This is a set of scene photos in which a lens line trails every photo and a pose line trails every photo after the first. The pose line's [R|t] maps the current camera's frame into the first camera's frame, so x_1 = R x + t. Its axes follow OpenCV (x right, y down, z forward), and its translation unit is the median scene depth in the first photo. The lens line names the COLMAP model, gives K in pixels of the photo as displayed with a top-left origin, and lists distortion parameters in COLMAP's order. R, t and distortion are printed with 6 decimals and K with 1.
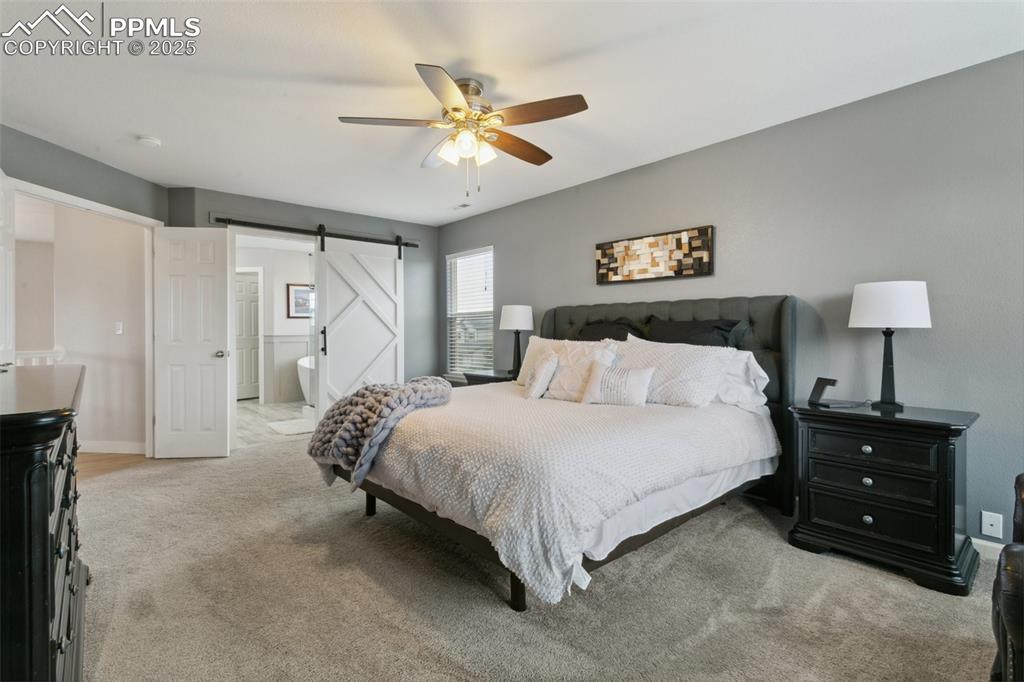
lens RADIAL K [[485.8, 0, 490.8], [0, 485.8, 327.6], [0, 0, 1]] dist [0.001383, -0.001065]
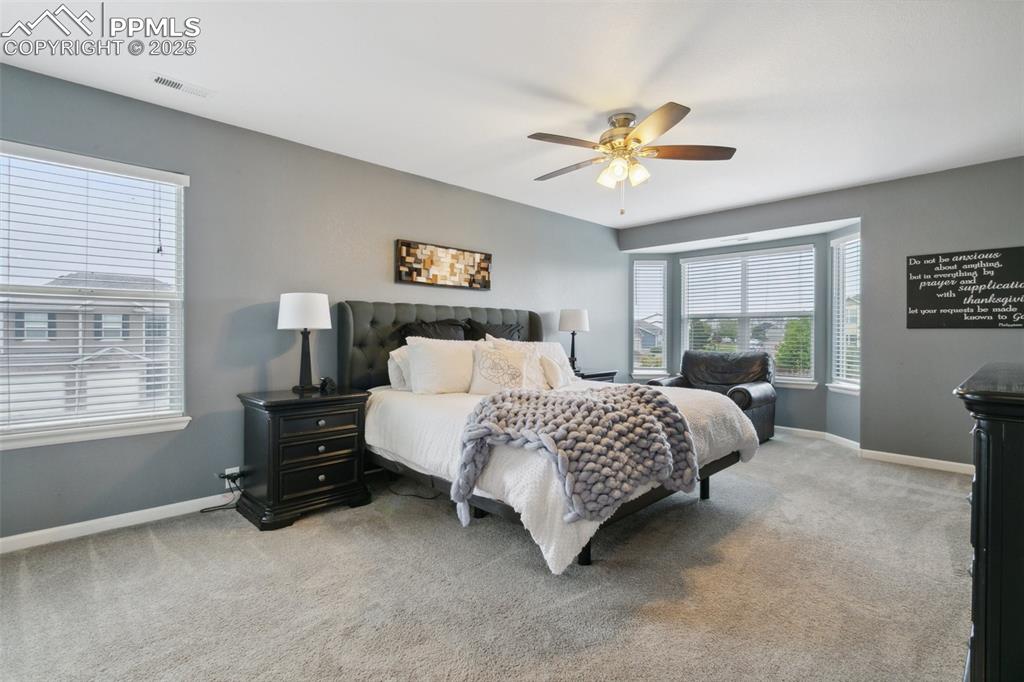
lens RADIAL K [[476.9, 0, 508.9], [0, 476.9, 336.8], [0, 0, 1]] dist [0.000494, 0.000895]
pose [[-0.085360, -0.009345, 0.996306, -0.794702], [-0.008896, 0.999923, 0.008616, 0.008966], [-0.996310, -0.008128, -0.085436, 0.945586]]
